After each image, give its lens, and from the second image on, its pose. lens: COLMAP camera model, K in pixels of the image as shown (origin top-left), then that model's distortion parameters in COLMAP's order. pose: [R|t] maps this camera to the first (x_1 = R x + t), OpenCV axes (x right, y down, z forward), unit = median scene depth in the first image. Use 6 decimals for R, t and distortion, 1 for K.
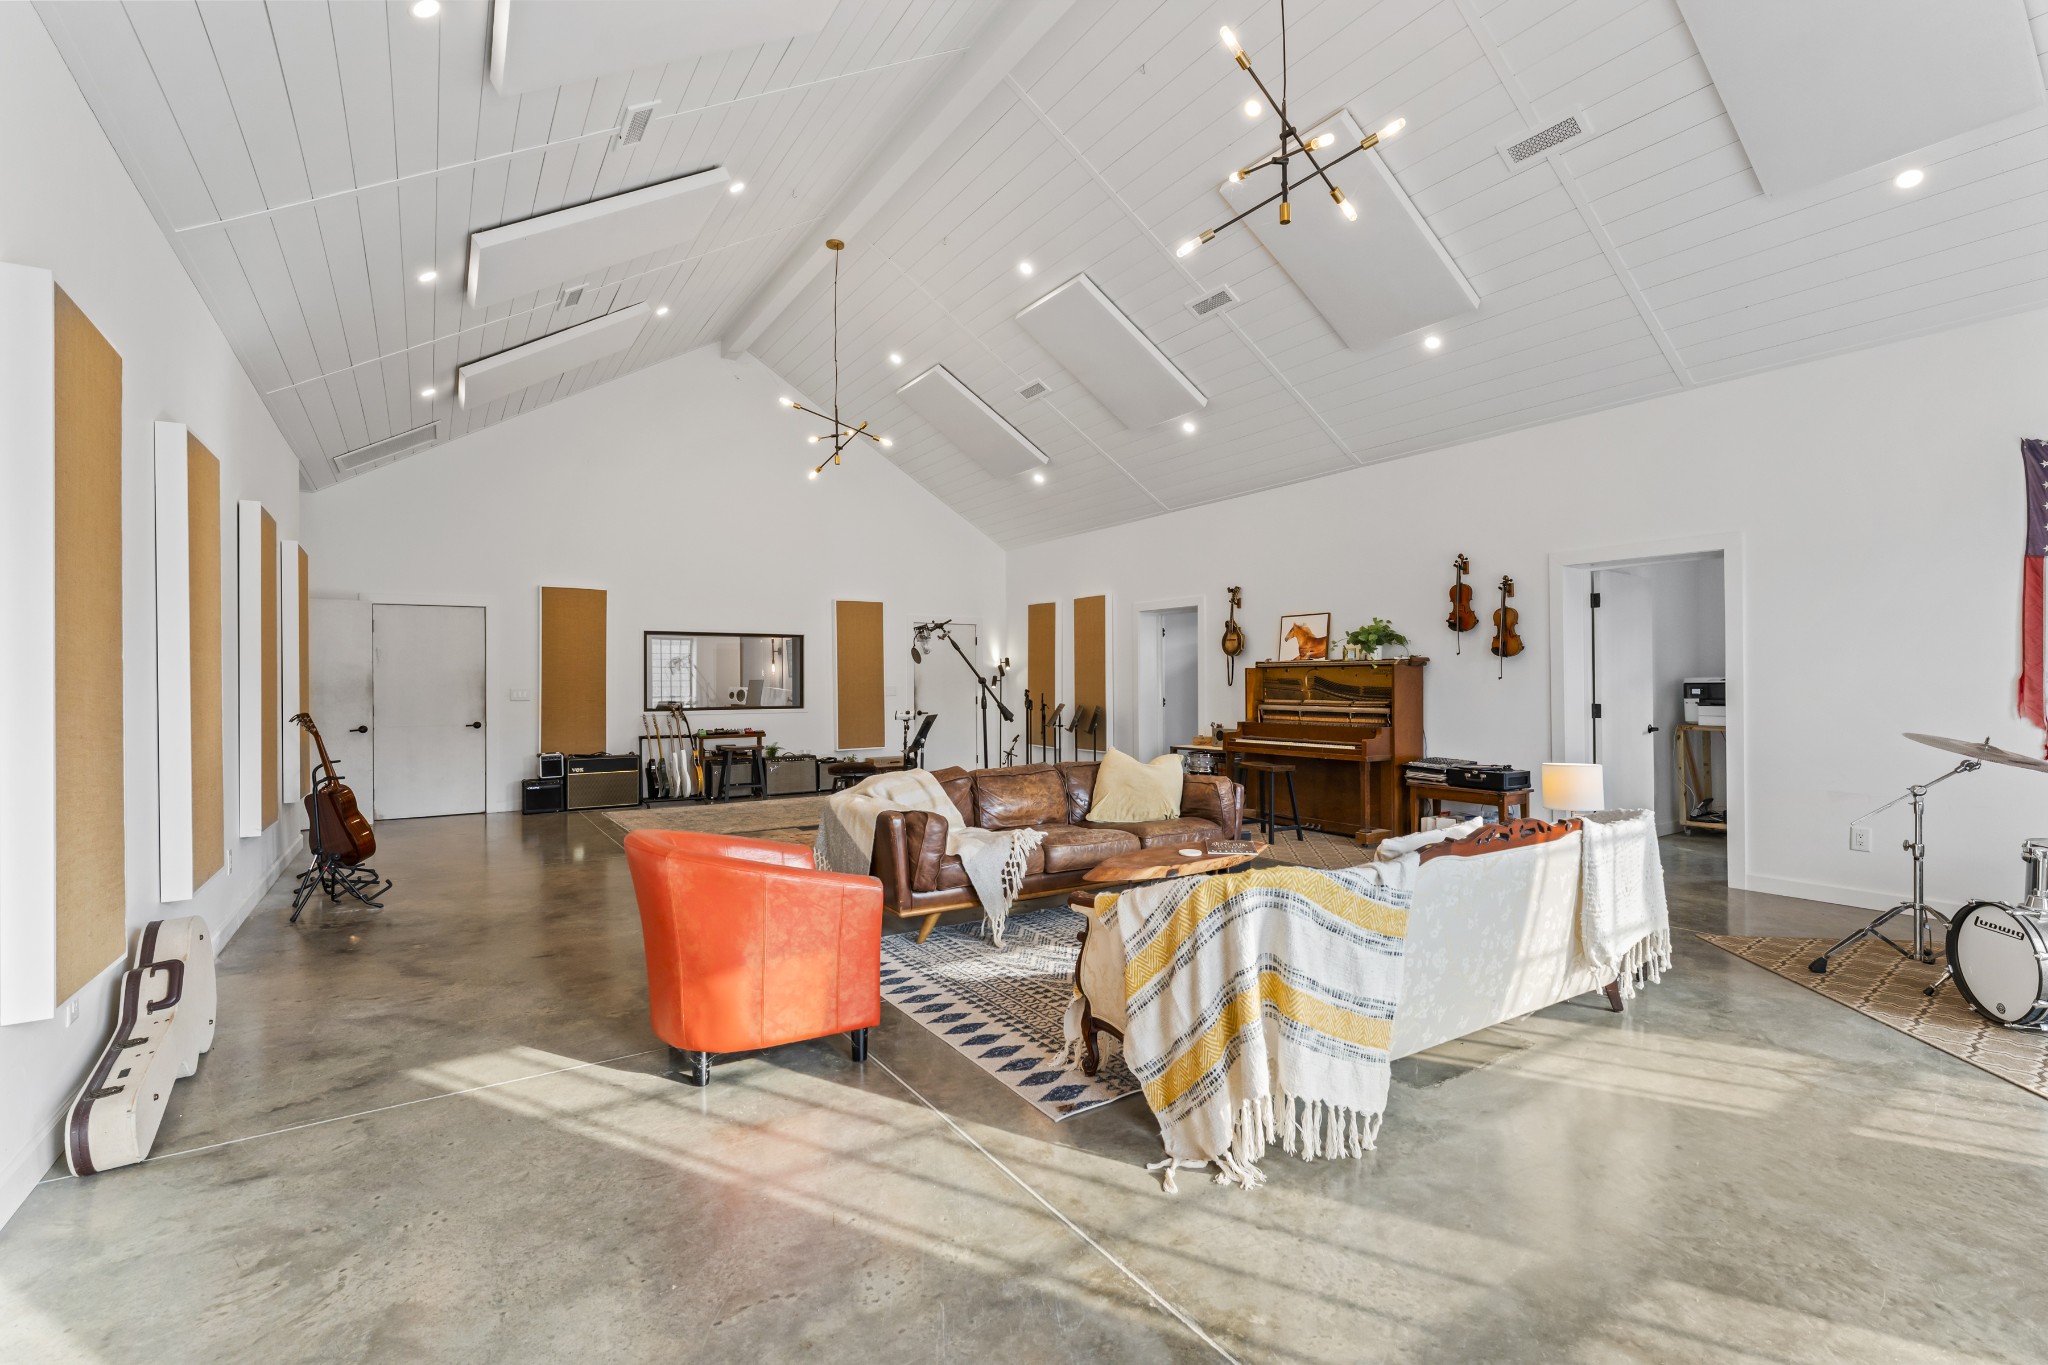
lens RADIAL K [[918.3, 0, 1024.0], [0, 918.3, 682.5], [0, 0, 1]] dist [-0.002313, -0.000269]
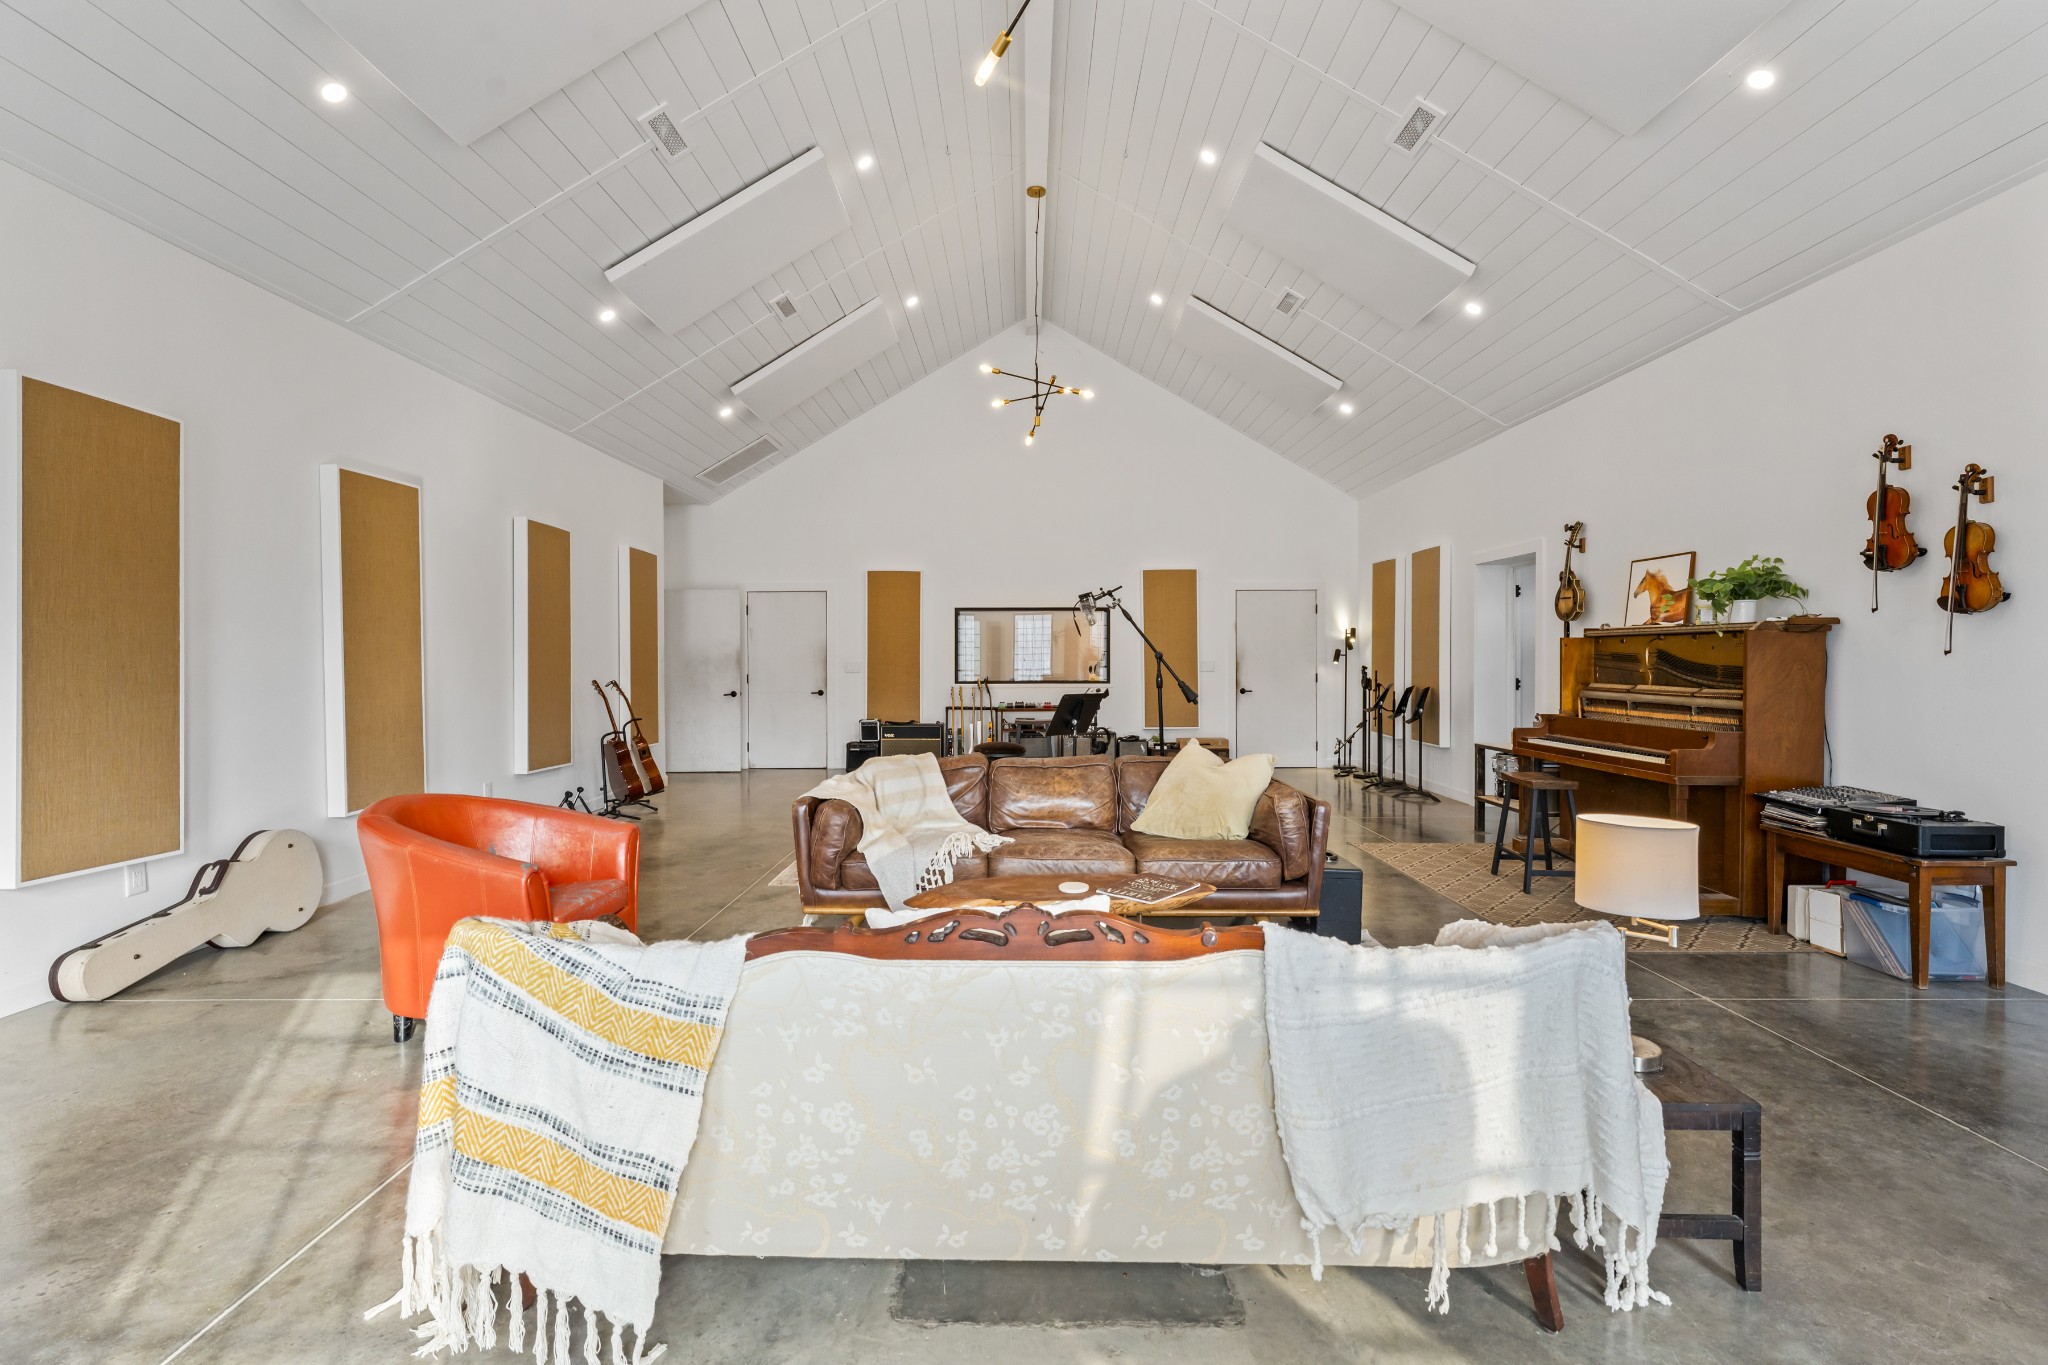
lens RADIAL K [[922.6, 0, 1021.9], [0, 922.6, 670.9], [0, 0, 1]] dist [-0.001368, -0.000121]
pose [[0.830438, 0.010508, -0.557011, 0.292160], [-0.001576, 0.999862, 0.016512, -0.001372], [0.557108, -0.012834, 0.830341, 0.186142]]
